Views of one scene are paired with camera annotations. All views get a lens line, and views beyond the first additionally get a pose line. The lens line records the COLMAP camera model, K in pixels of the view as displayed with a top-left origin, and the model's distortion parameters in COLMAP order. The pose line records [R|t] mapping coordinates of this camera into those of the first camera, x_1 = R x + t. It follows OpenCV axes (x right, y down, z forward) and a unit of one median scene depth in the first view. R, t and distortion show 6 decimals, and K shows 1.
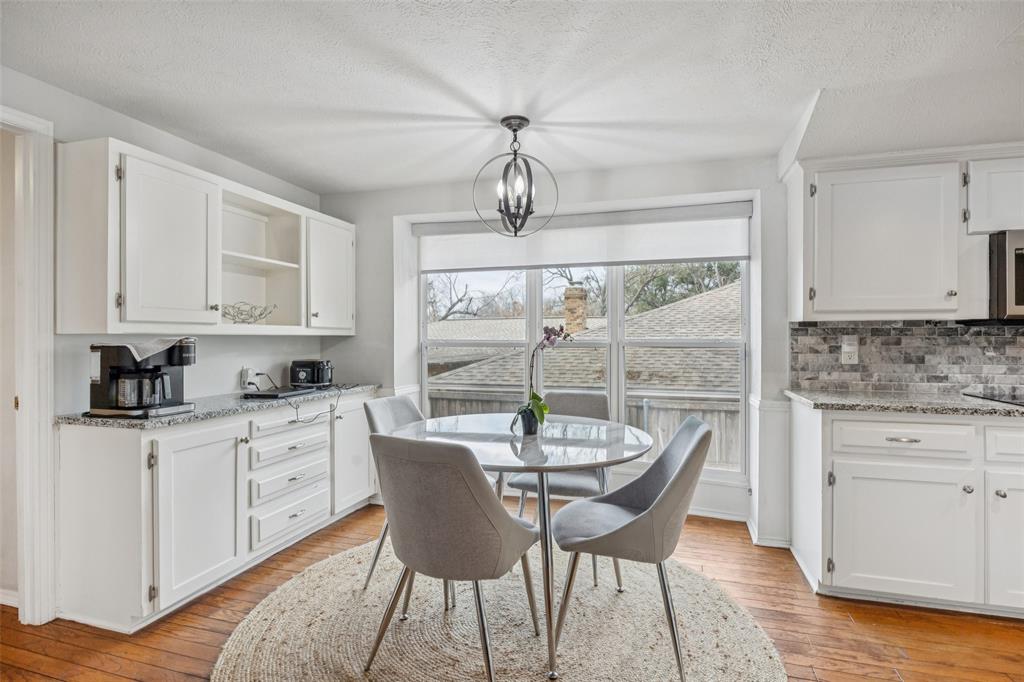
lens RADIAL K [[504.2, 0, 514.8], [0, 504.2, 334.0], [0, 0, 1]] dist [-0.004425, -0.001489]
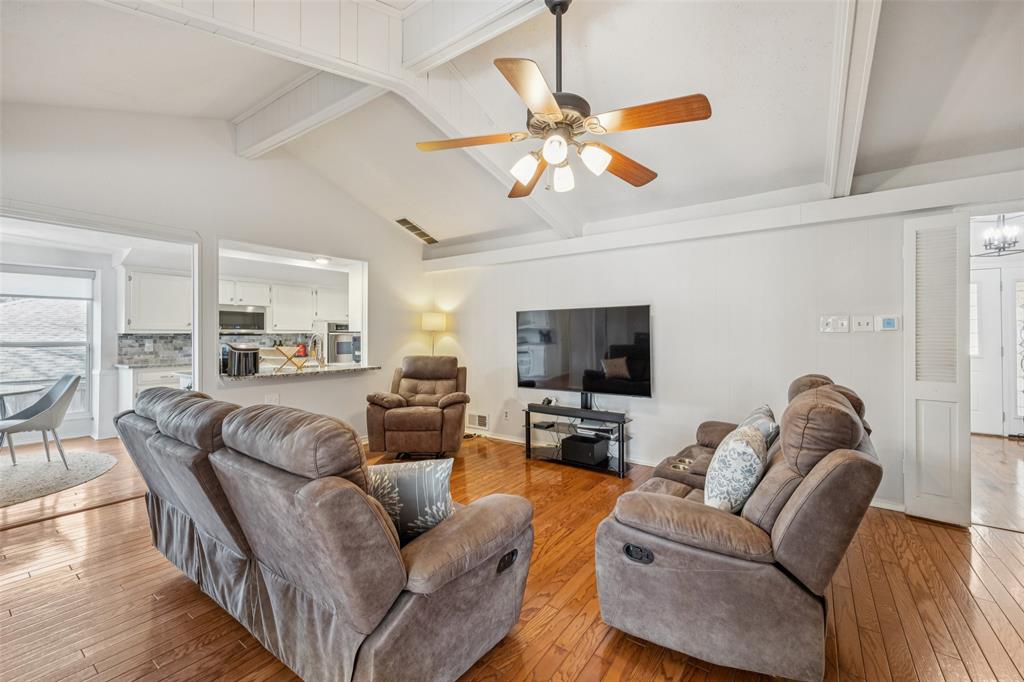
lens RADIAL K [[419.7, 0, 512.5], [0, 419.7, 333.8], [0, 0, 1]] dist [0.012490, -0.001032]
pose [[0.319838, 0.003690, 0.947465, -0.690818], [-0.002886, 0.999992, -0.002920, -0.022542], [-0.947468, -0.001800, 0.319846, -1.289614]]
